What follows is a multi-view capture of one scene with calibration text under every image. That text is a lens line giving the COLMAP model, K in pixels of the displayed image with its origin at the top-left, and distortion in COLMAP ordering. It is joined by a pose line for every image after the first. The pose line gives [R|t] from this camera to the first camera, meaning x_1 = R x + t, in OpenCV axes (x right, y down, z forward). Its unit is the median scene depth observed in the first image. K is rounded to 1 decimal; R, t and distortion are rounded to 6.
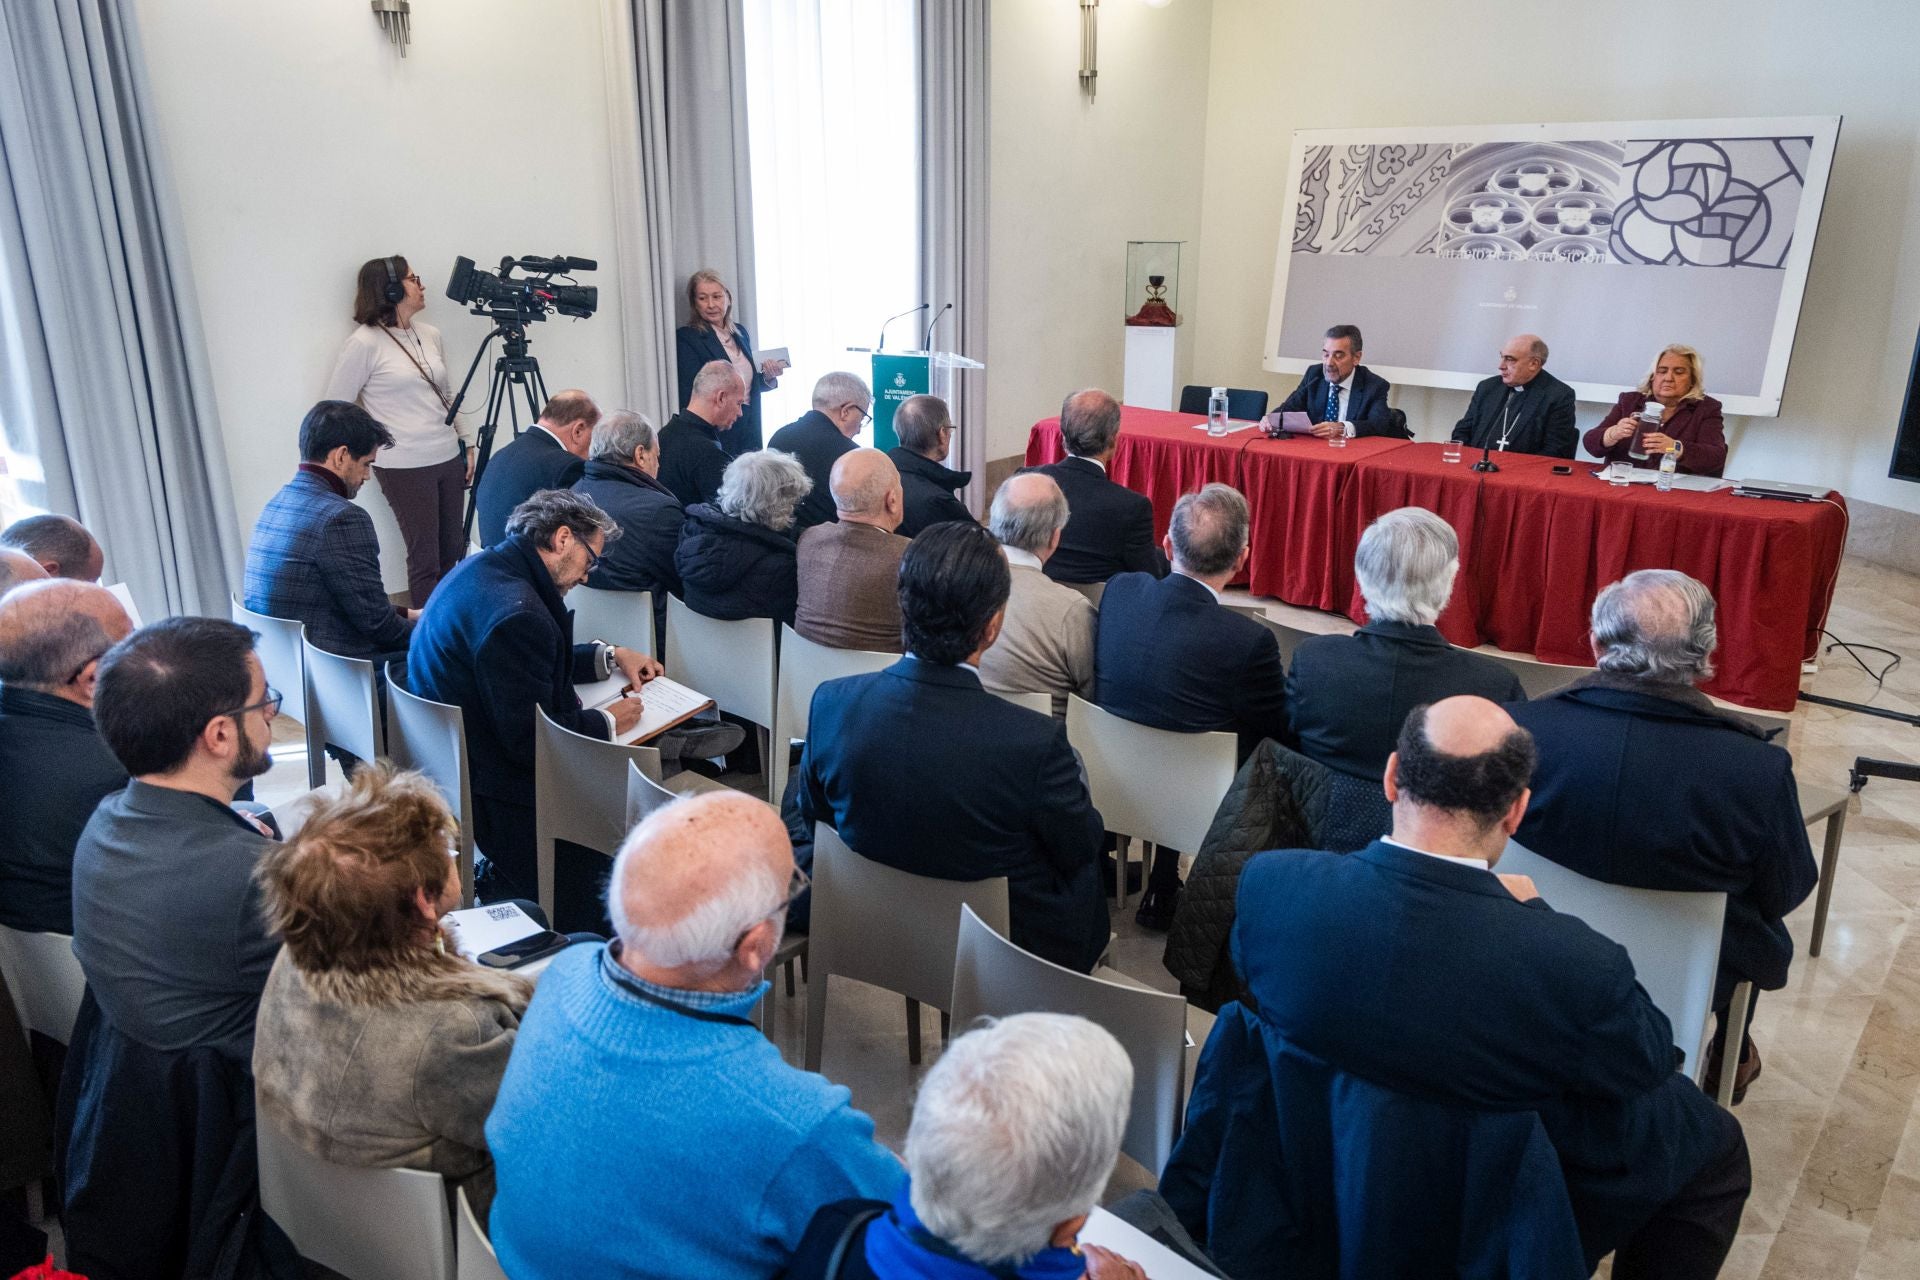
lens RADIAL K [[1452.3, 0, 1025.1], [0, 1452.3, 659.9], [0, 0, 1]] dist [0.023741, -0.000340]
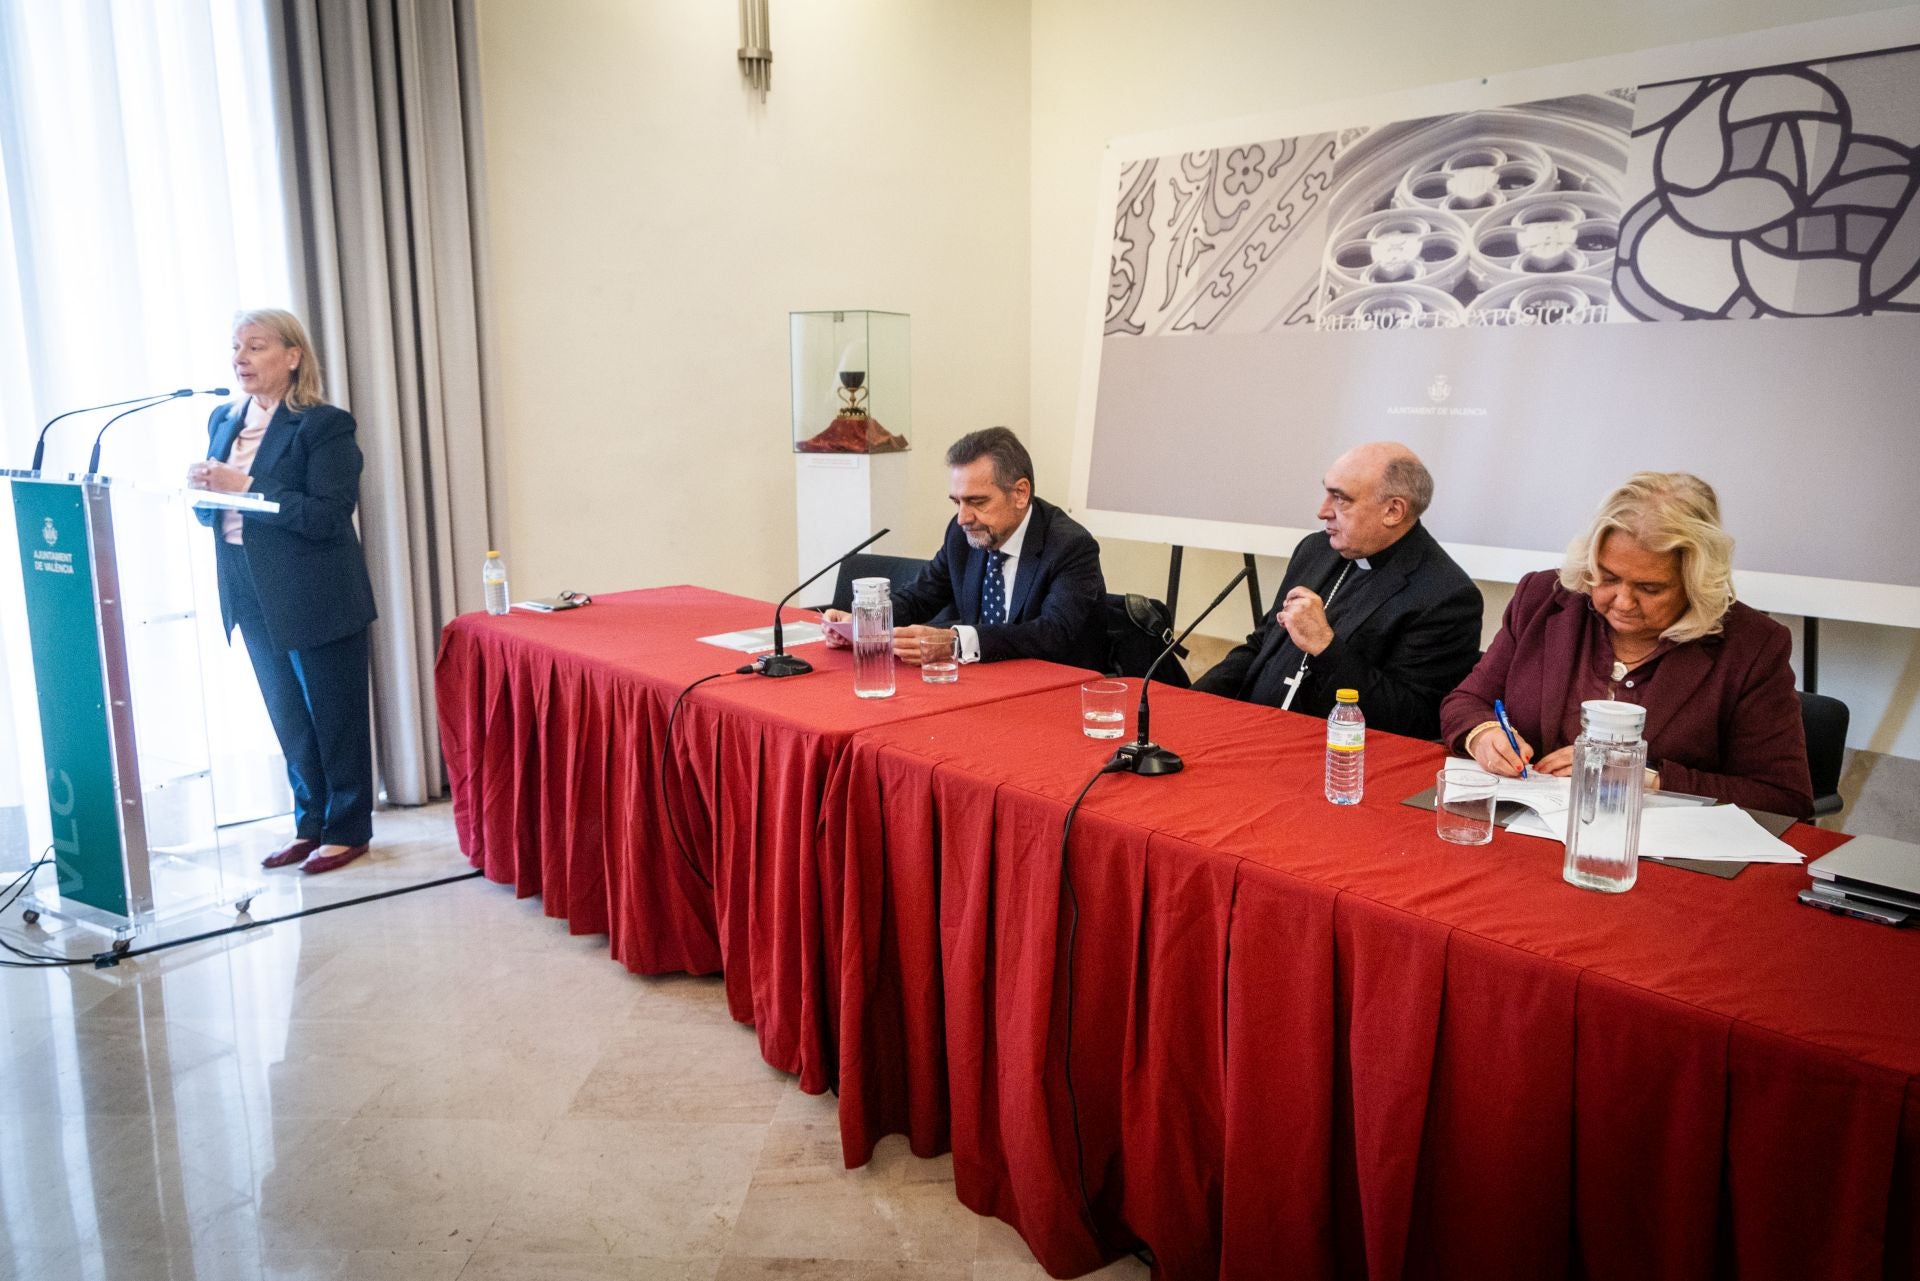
lens RADIAL K [[1389.6, 0, 1067.4], [0, 1389.6, 613.1], [0, 0, 1]] dist [0.002999, 0.000757]
pose [[0.989782, 0.015606, -0.141735, 0.270867], [-0.036927, 0.988136, -0.149073, -0.090217], [0.137727, 0.152784, 0.978616, 0.498580]]
